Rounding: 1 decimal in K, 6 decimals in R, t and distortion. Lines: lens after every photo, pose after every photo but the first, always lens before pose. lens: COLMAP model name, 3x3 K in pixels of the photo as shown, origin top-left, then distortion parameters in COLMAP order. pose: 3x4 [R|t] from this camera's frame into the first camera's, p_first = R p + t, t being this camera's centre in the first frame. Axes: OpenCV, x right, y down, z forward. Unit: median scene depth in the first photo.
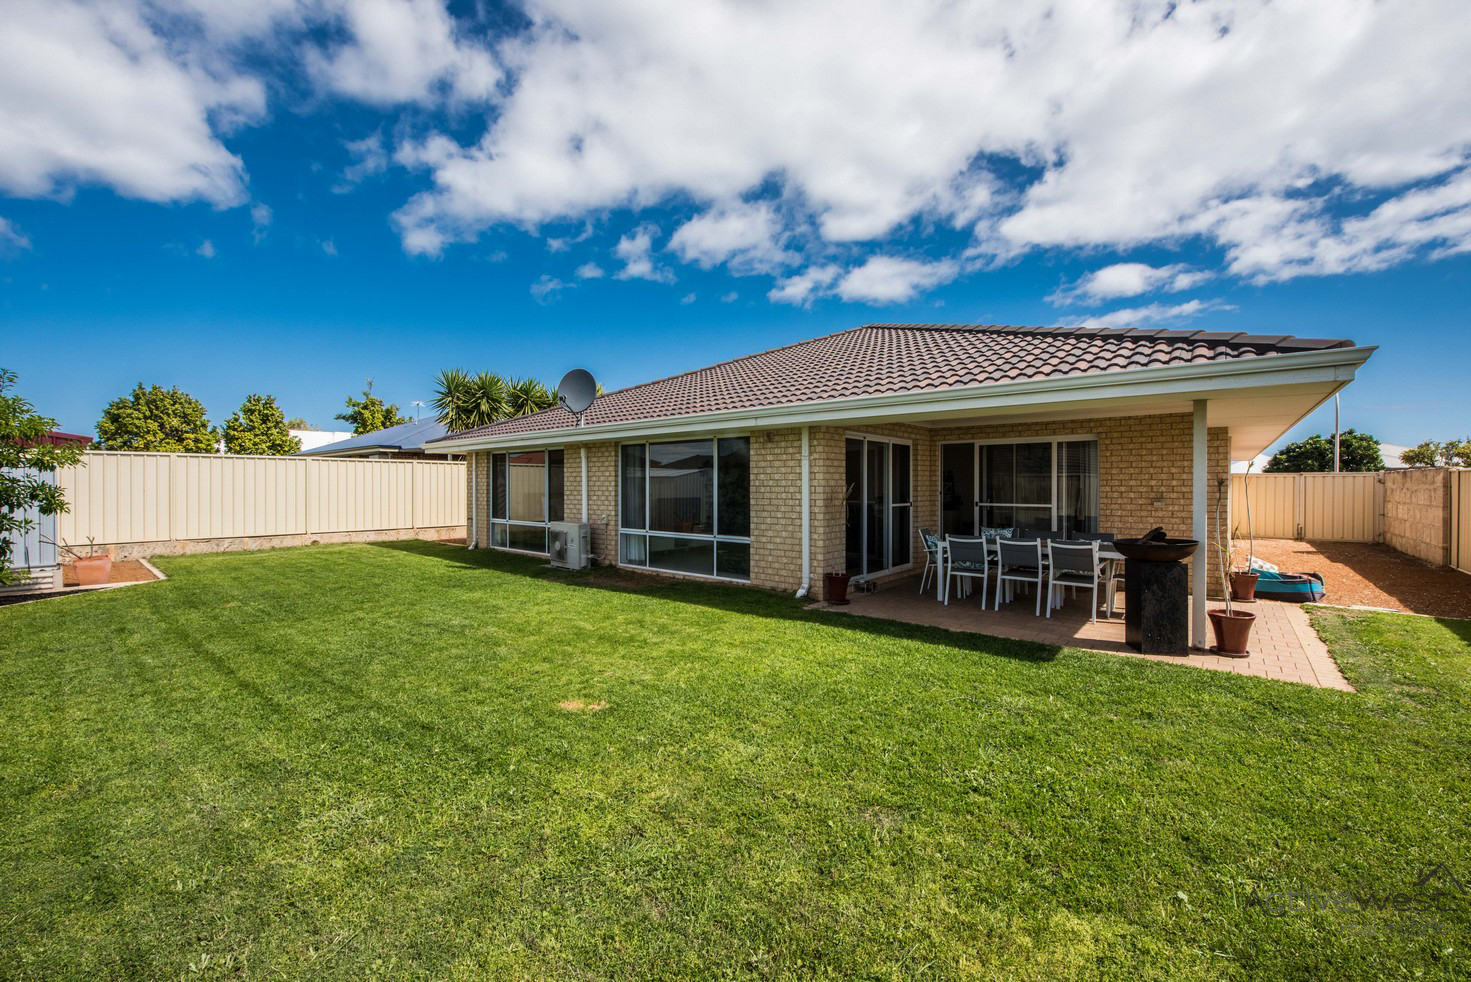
lens RADIAL K [[601.6, 0, 735.5], [0, 601.6, 490.9], [0, 0, 1]] dist [-0.000516, -0.000036]
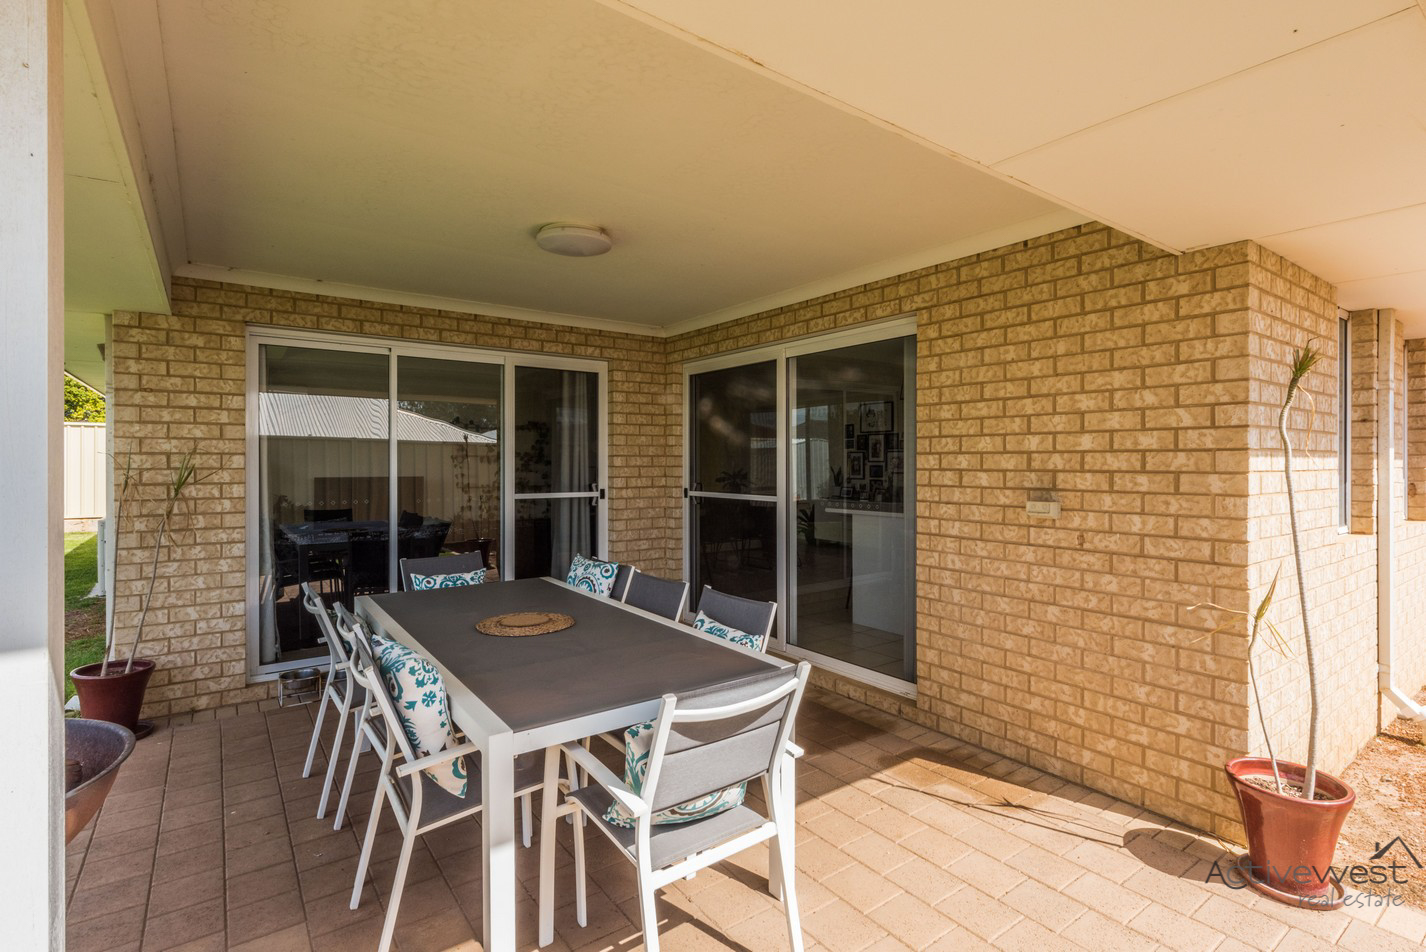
lens RADIAL K [[680.7, 0, 712.0], [0, 680.7, 467.7], [0, 0, 1]] dist [0.006049, 0.000349]
pose [[0.967767, 0.004039, -0.251814, 0.599634], [-0.003812, 0.999992, 0.001388, 0.000278], [0.251818, -0.000383, 0.967775, 0.571907]]
